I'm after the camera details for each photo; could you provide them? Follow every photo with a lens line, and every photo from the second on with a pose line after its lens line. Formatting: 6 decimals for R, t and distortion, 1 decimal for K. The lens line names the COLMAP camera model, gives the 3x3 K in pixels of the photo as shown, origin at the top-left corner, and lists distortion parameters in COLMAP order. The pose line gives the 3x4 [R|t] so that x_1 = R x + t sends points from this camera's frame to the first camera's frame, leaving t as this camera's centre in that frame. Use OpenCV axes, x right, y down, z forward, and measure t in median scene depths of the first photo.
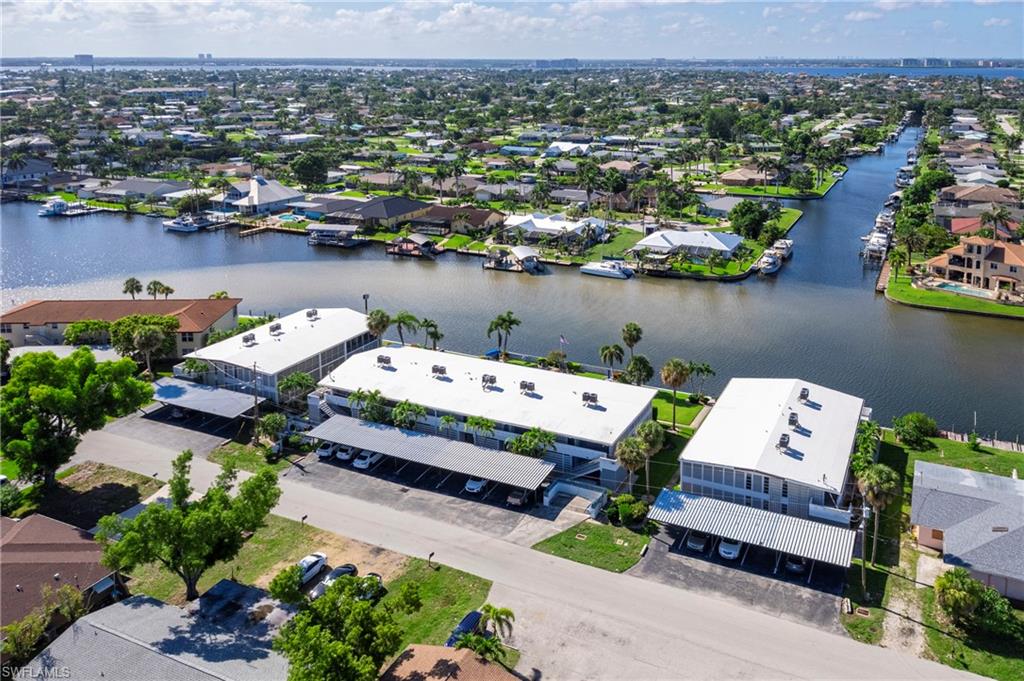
lens RADIAL K [[818.0, 0, 512.0], [0, 818.0, 340.5], [0, 0, 1]] dist [0.091650, -0.114305]
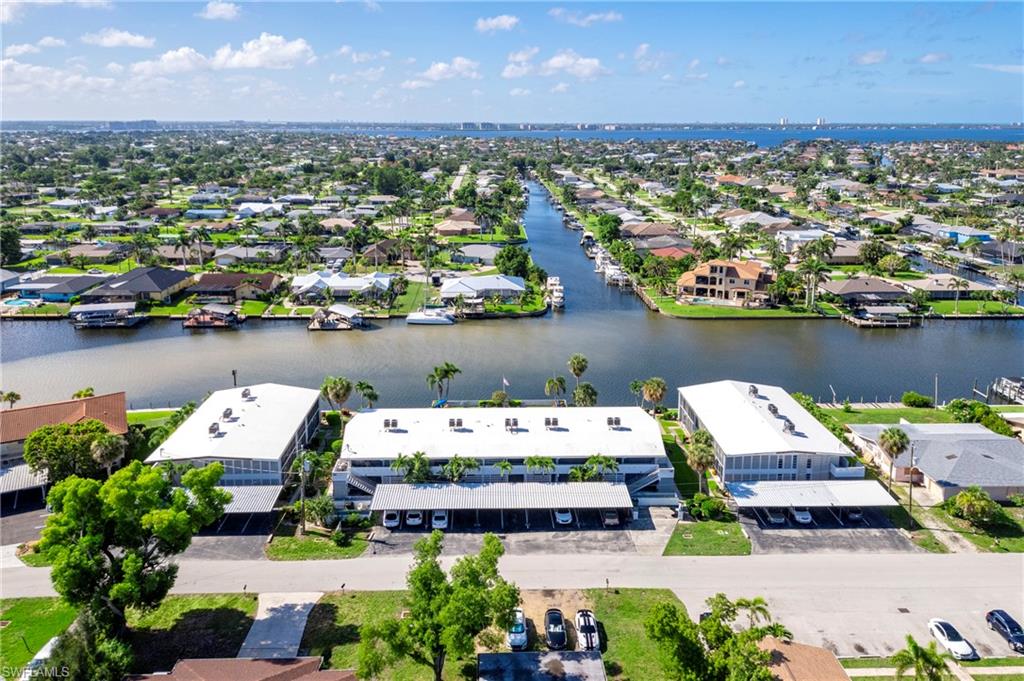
lens RADIAL K [[765.8, 0, 510.4], [0, 765.8, 382.9], [0, 0, 1]] dist [0.082556, -0.116445]
pose [[0.890272, -0.148472, 0.430549, -0.272436], [0.149413, 0.988262, 0.031845, -0.021602], [-0.430223, 0.035979, 0.902005, 0.059729]]
